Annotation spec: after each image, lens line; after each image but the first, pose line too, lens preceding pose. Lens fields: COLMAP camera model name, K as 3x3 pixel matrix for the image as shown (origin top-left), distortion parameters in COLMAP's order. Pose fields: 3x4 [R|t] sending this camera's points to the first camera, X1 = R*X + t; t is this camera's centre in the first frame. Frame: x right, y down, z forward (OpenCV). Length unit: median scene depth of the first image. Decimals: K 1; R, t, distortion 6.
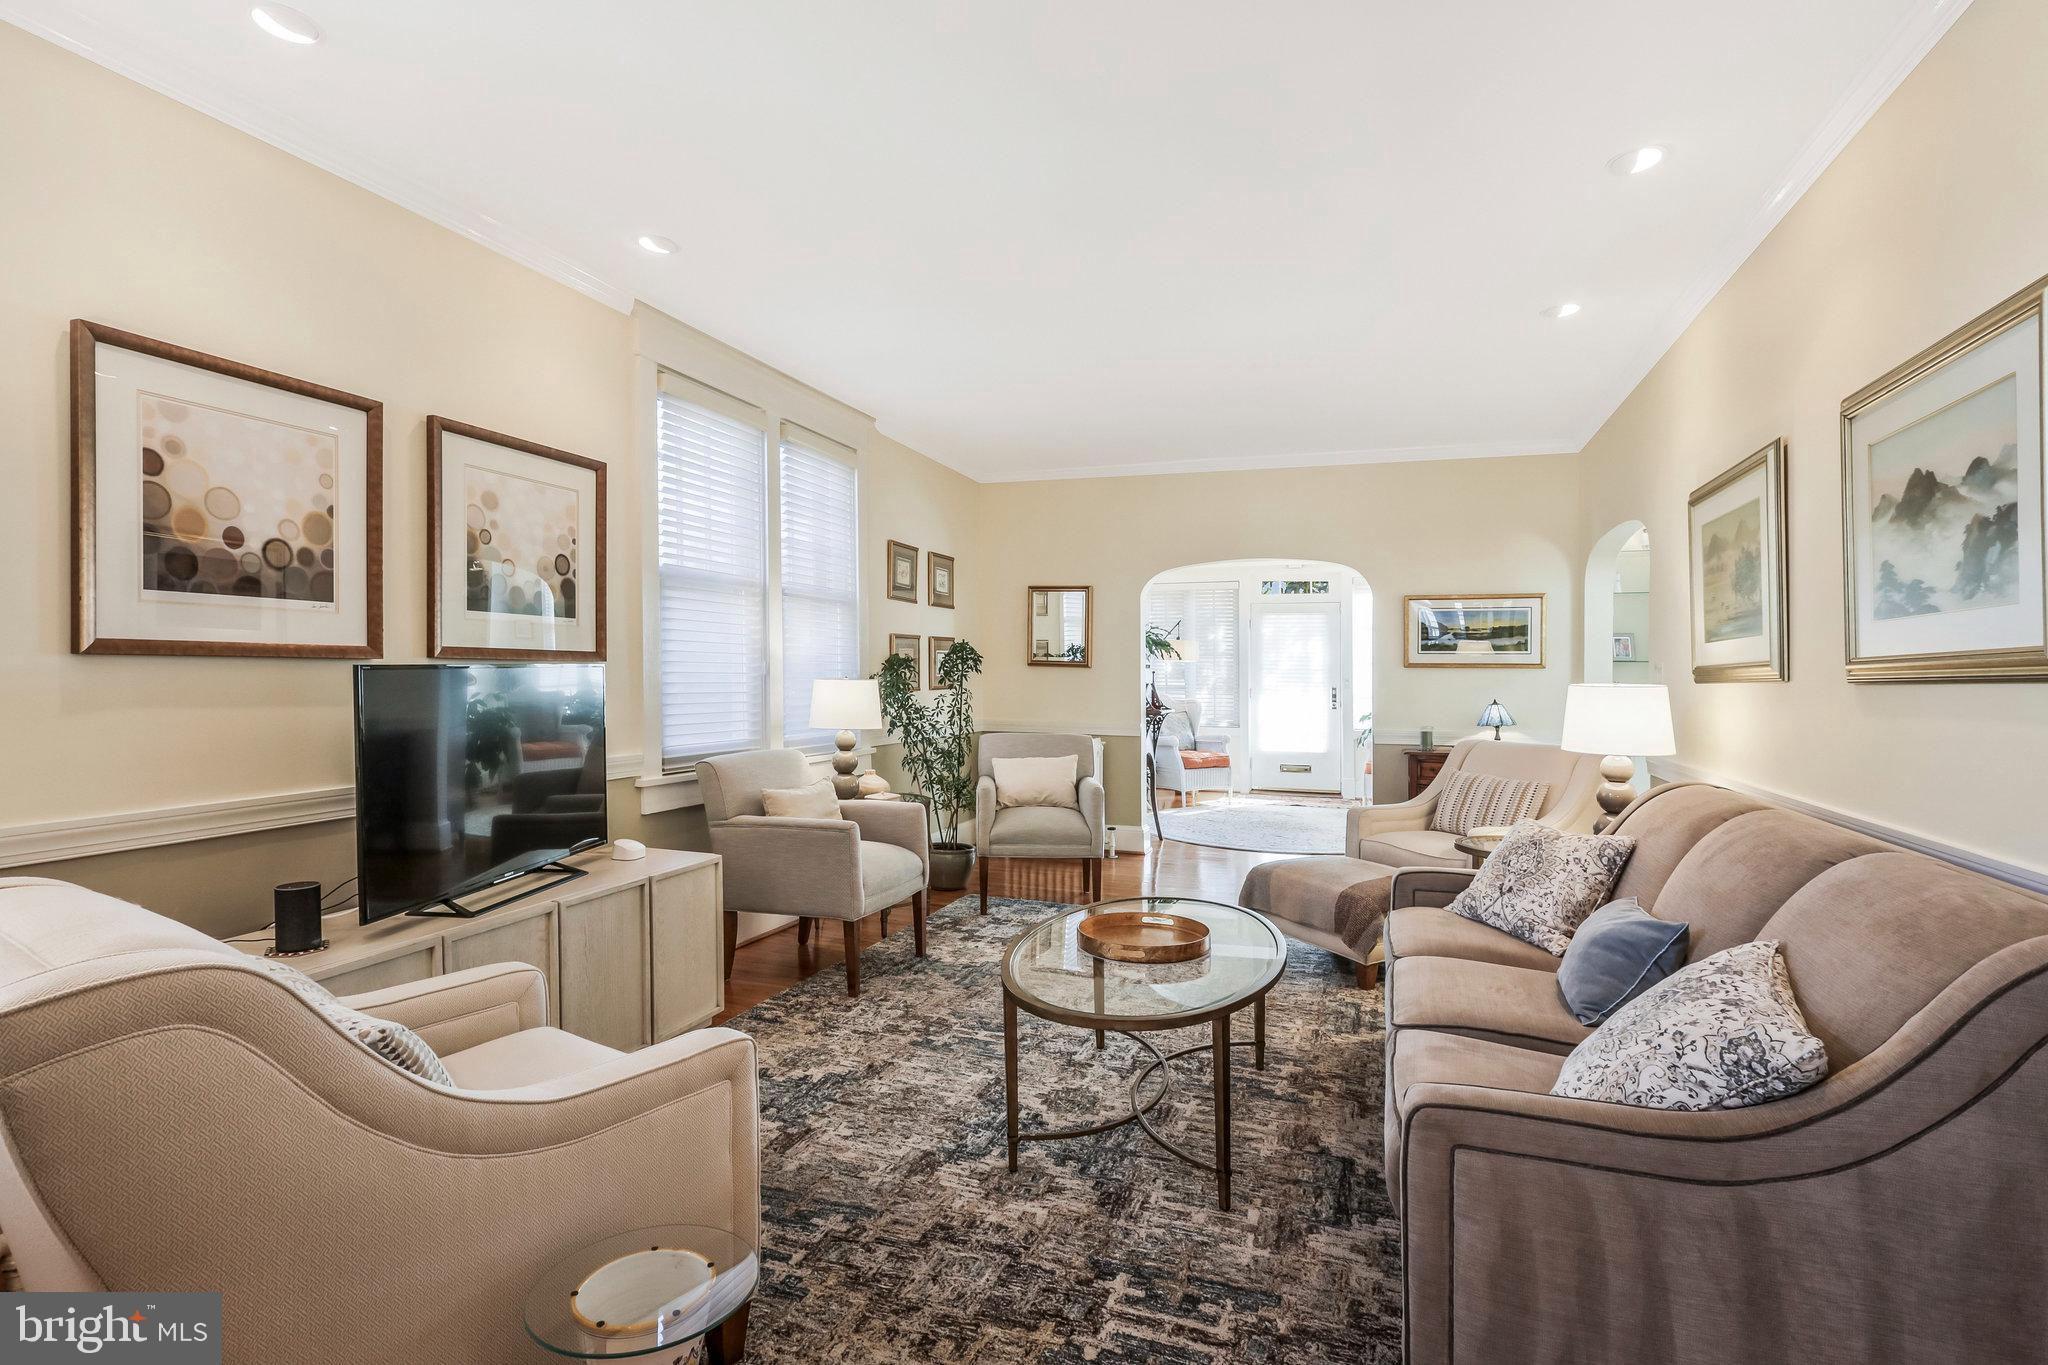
lens RADIAL K [[978.1, 0, 1030.1], [0, 978.1, 676.6], [0, 0, 1]] dist [-0.000701, 0.000038]
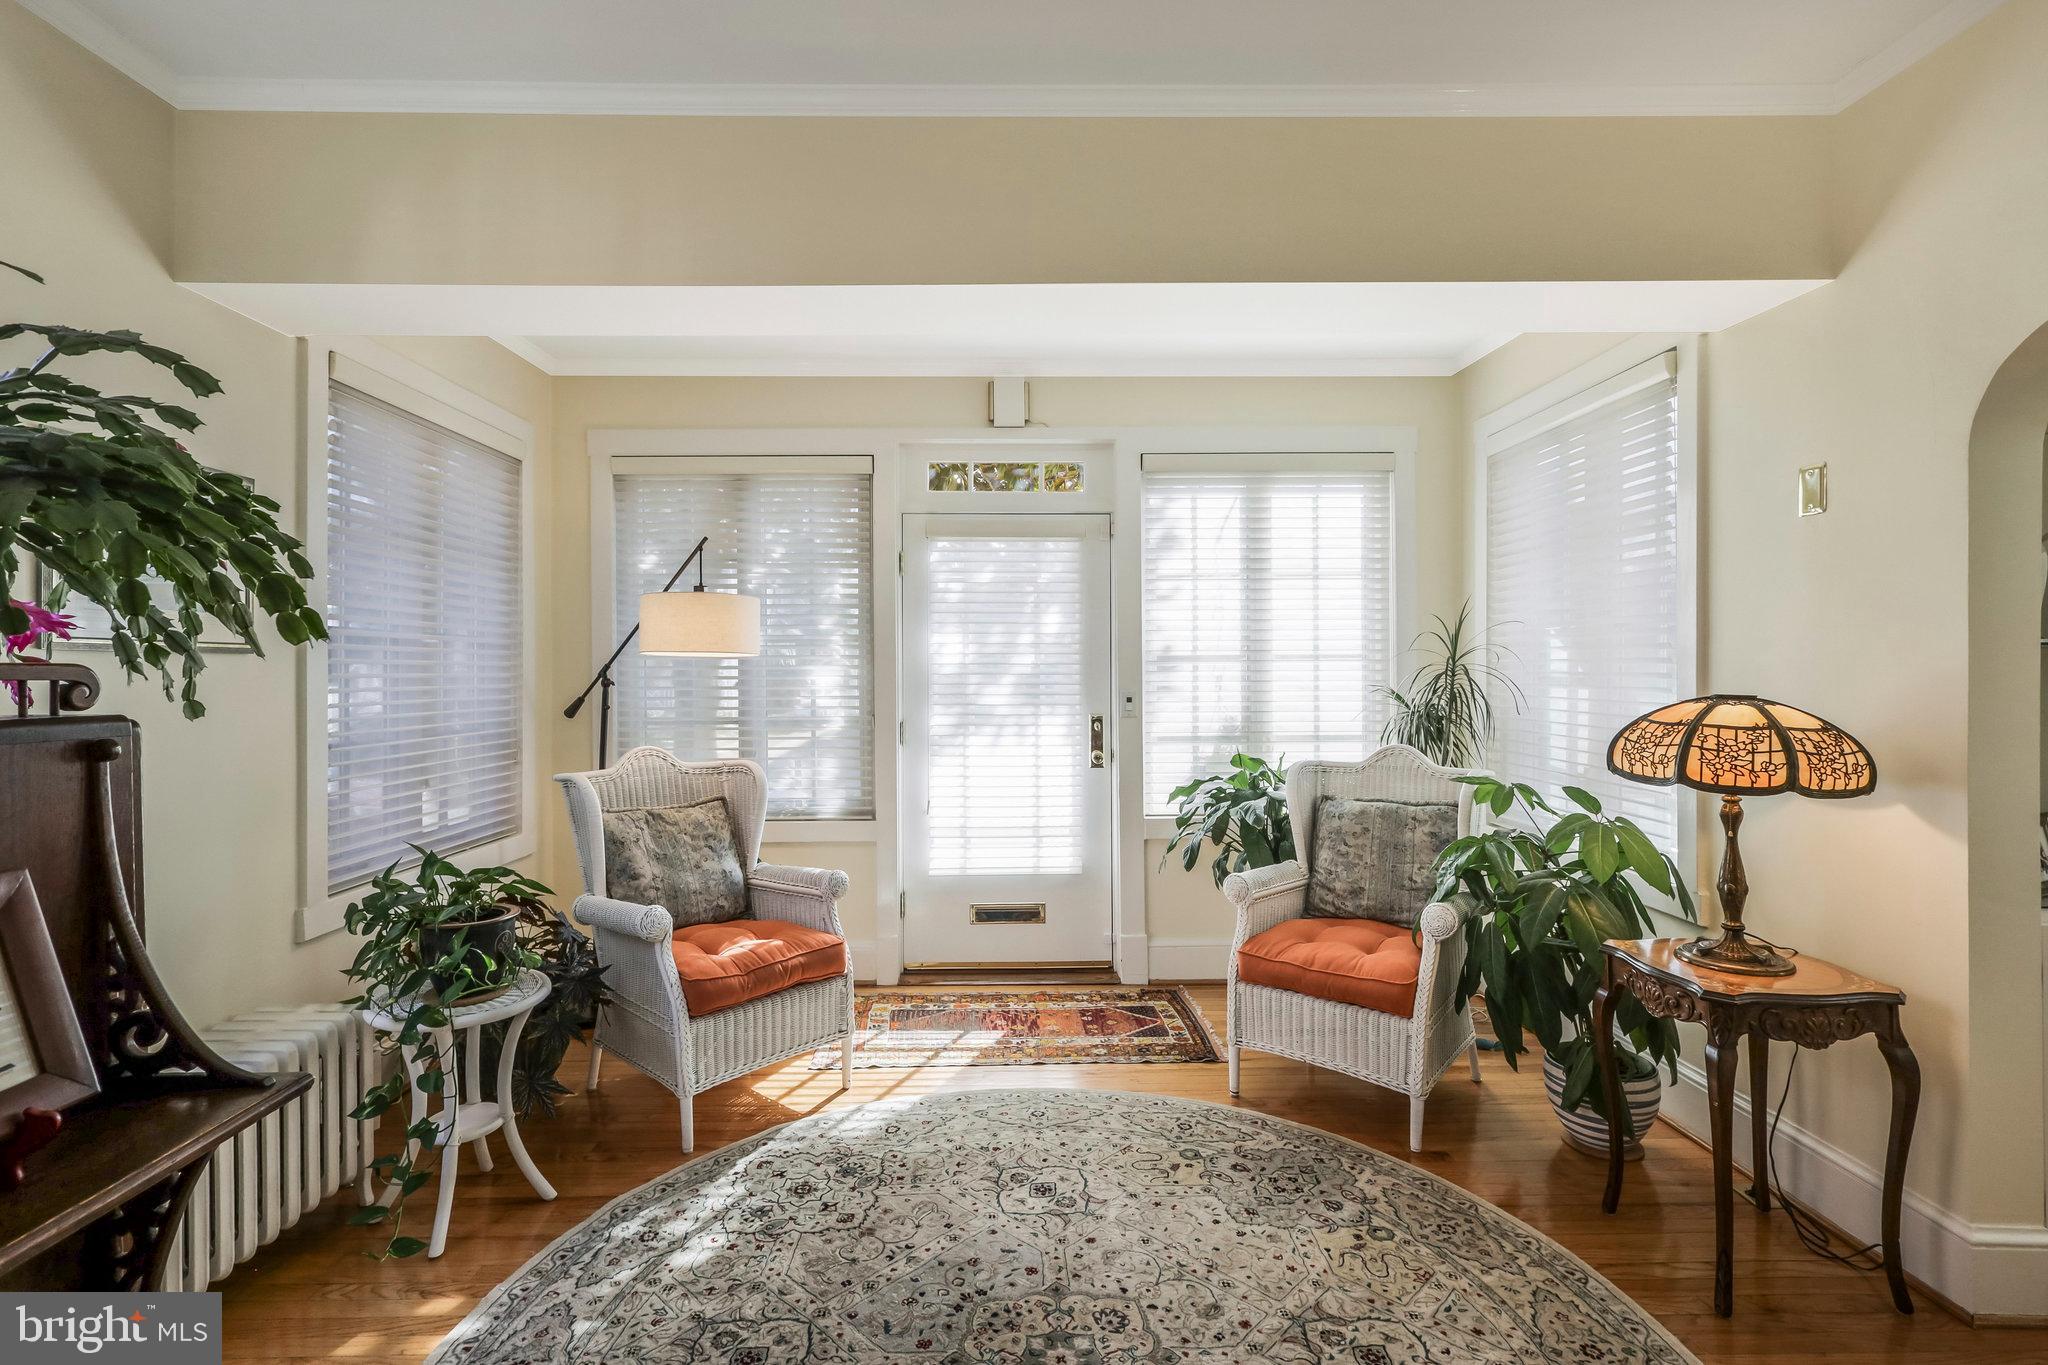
lens RADIAL K [[978.1, 0, 1030.1], [0, 978.1, 676.6], [0, 0, 1]] dist [-0.000701, 0.000038]
pose [[0.933973, 0.008106, 0.357253, 0.136651], [-0.009710, 0.999949, 0.002697, -0.007288], [-0.357213, -0.005988, 0.934004, 0.637106]]
